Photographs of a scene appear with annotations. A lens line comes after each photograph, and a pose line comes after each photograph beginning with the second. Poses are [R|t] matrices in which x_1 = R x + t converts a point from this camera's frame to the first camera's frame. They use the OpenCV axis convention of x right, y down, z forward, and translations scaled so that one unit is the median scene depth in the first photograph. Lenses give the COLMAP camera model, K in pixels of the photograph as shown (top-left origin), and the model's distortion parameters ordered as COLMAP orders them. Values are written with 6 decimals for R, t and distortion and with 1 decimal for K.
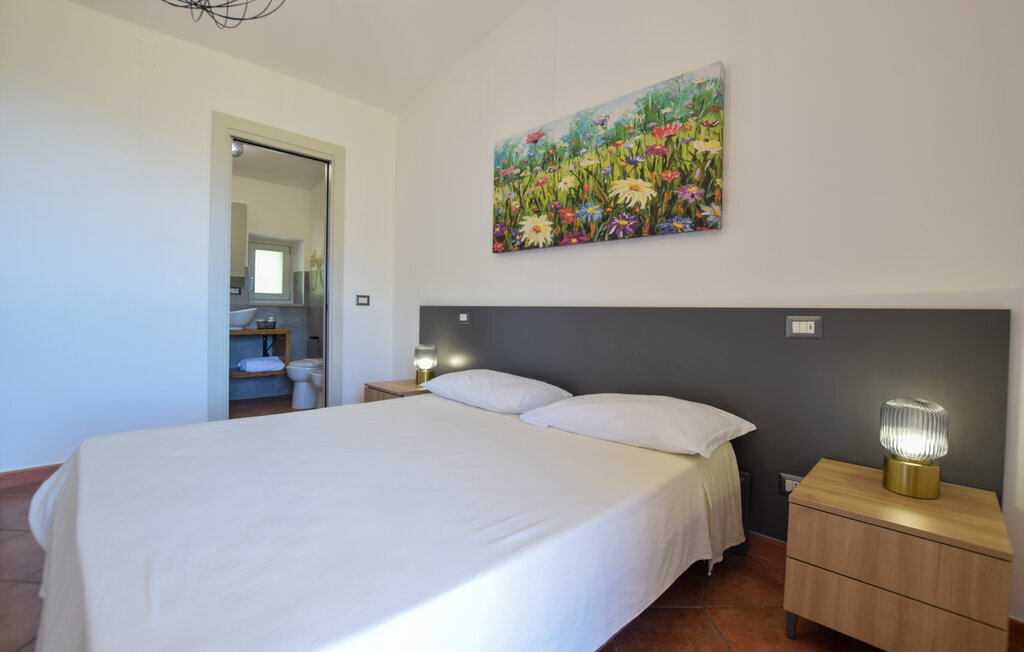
lens RADIAL K [[460.4, 0, 511.6], [0, 460.4, 322.0], [0, 0, 1]] dist [-0.021441, 0.000773]
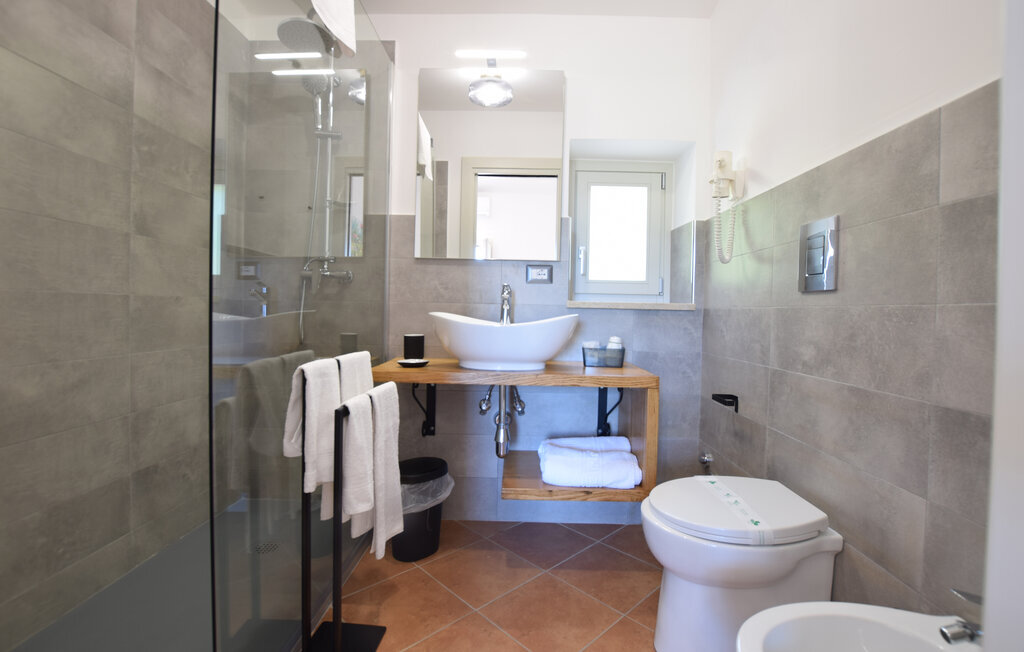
lens RADIAL K [[469.2, 0, 512.0], [0, 469.2, 305.8], [0, 0, 1]] dist [-0.019917, 0.000222]
pose [[0.715991, -0.006138, -0.698082, -0.297308], [-0.017323, 0.999497, -0.026556, -0.024635], [0.697894, 0.031106, 0.715525, 0.629212]]
